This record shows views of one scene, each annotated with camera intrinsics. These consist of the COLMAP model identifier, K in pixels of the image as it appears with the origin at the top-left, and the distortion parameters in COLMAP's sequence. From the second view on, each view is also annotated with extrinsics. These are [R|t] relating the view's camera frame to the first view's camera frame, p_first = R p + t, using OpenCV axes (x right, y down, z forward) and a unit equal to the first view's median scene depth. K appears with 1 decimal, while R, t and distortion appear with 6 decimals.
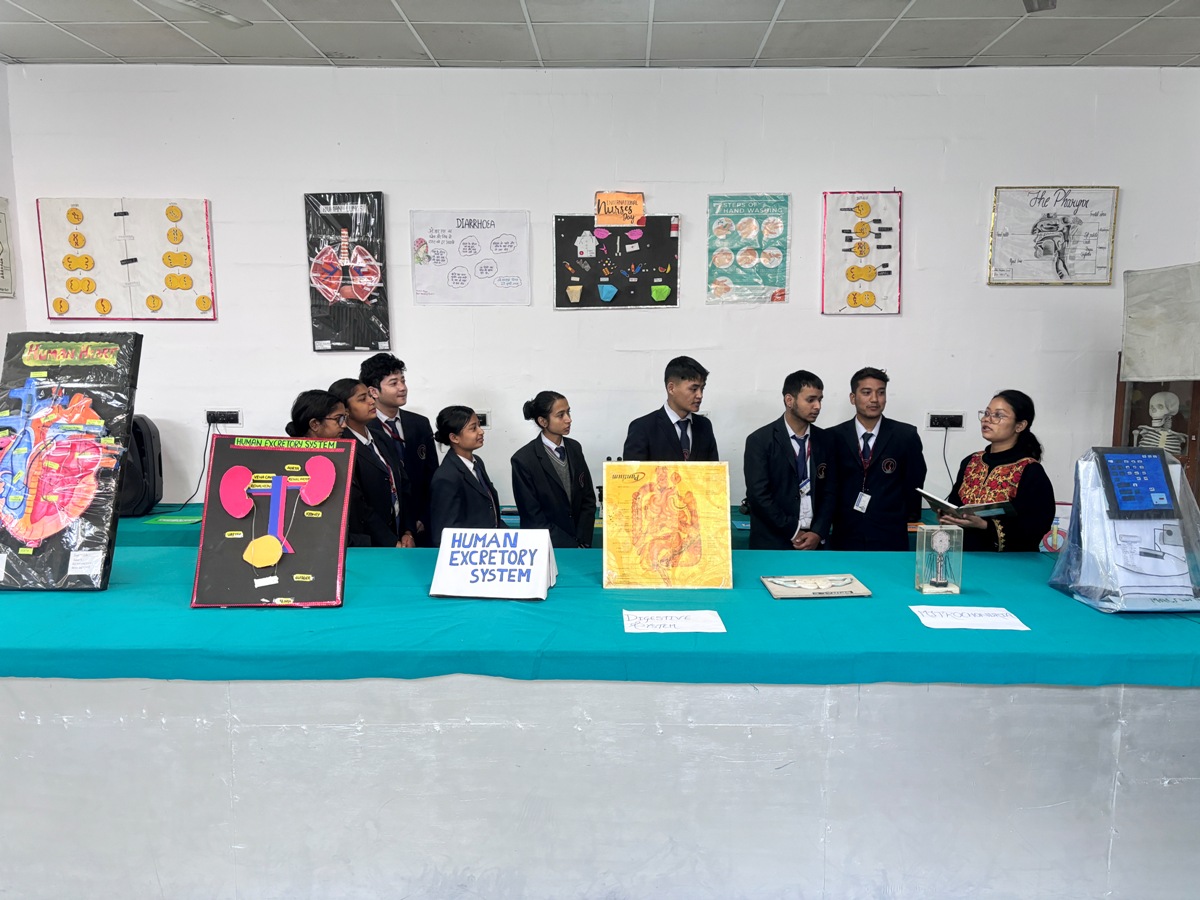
lens RADIAL K [[903.6, 0, 601.1], [0, 903.6, 449.6], [0, 0, 1]] dist [0.051145, -0.048241]
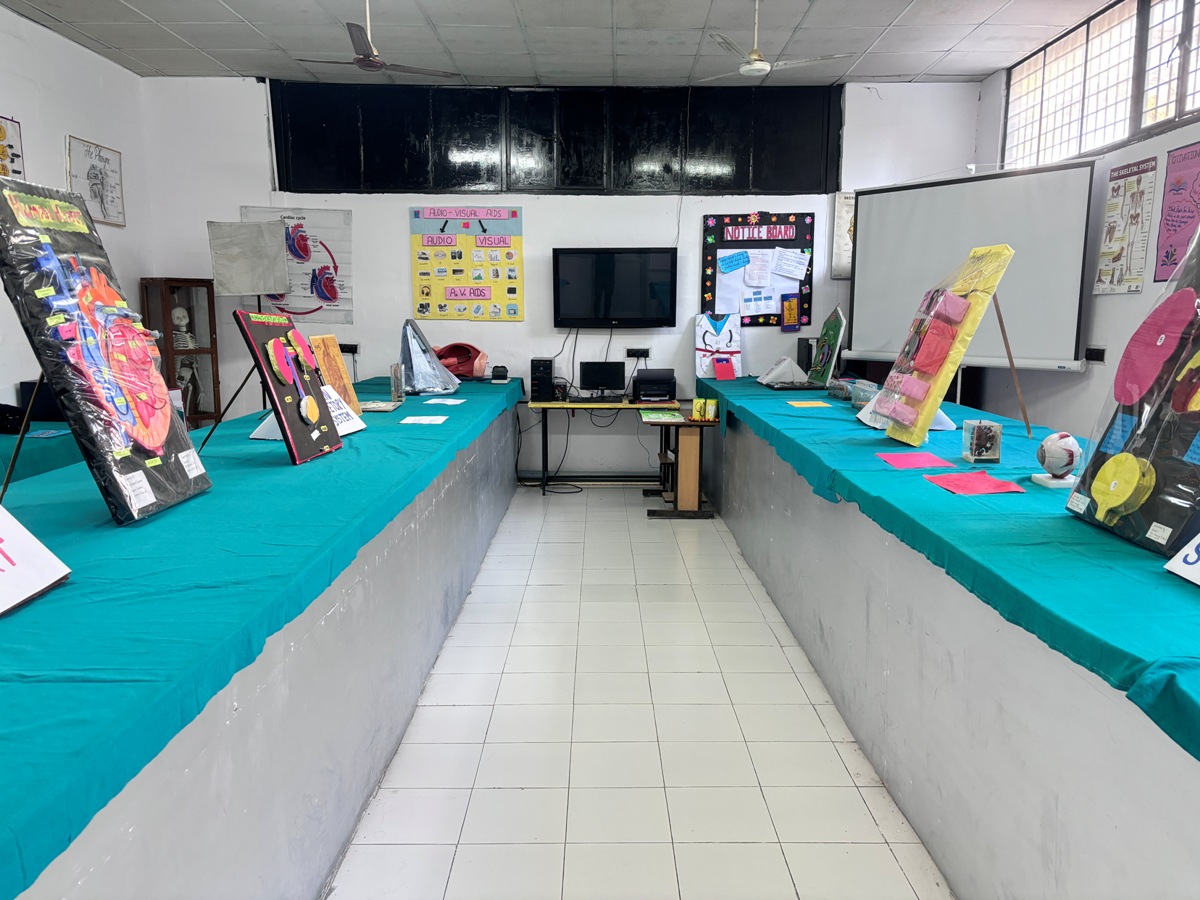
lens RADIAL K [[903.6, 0, 601.5], [0, 903.6, 450.5], [0, 0, 1]] dist [0.051145, -0.048241]
pose [[0.008968, -0.152730, 0.988227, -0.940267], [0.109557, 0.982468, 0.150846, 0.016682], [-0.993940, 0.106914, 0.025543, 0.369404]]
